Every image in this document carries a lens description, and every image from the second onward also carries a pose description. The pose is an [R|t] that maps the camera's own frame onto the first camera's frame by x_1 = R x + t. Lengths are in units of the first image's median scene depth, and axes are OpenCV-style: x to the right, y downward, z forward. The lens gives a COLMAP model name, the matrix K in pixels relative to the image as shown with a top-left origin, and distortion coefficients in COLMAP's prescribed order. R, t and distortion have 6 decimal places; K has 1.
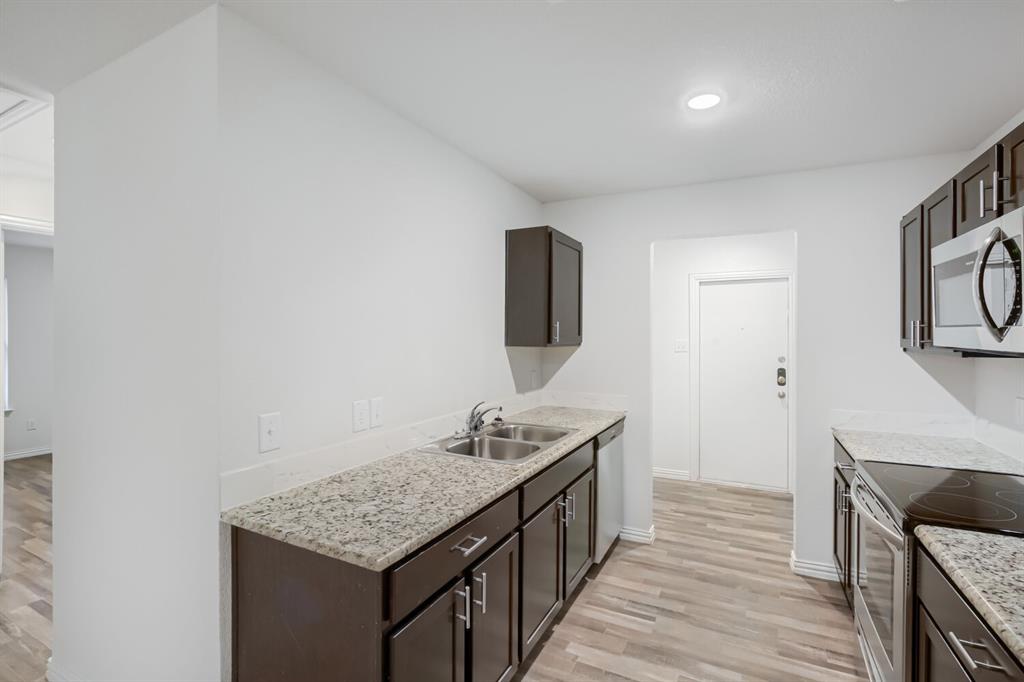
lens RADIAL K [[471.1, 0, 512.3], [0, 471.1, 333.3], [0, 0, 1]] dist [-0.021517, 0.009494]
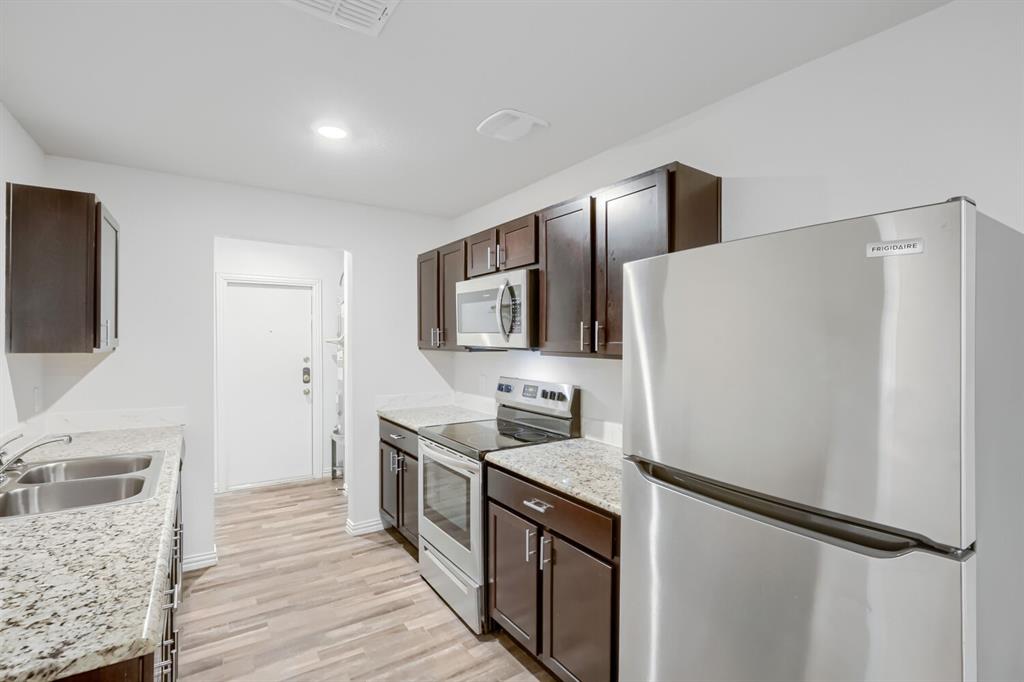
lens RADIAL K [[474.2, 0, 508.2], [0, 474.2, 326.7], [0, 0, 1]] dist [-0.033472, 0.008206]
pose [[0.491651, 0.022260, 0.870508, -0.281076], [-0.005963, 0.999736, -0.022197, -0.000667], [-0.870772, 0.005722, 0.491654, 0.056982]]
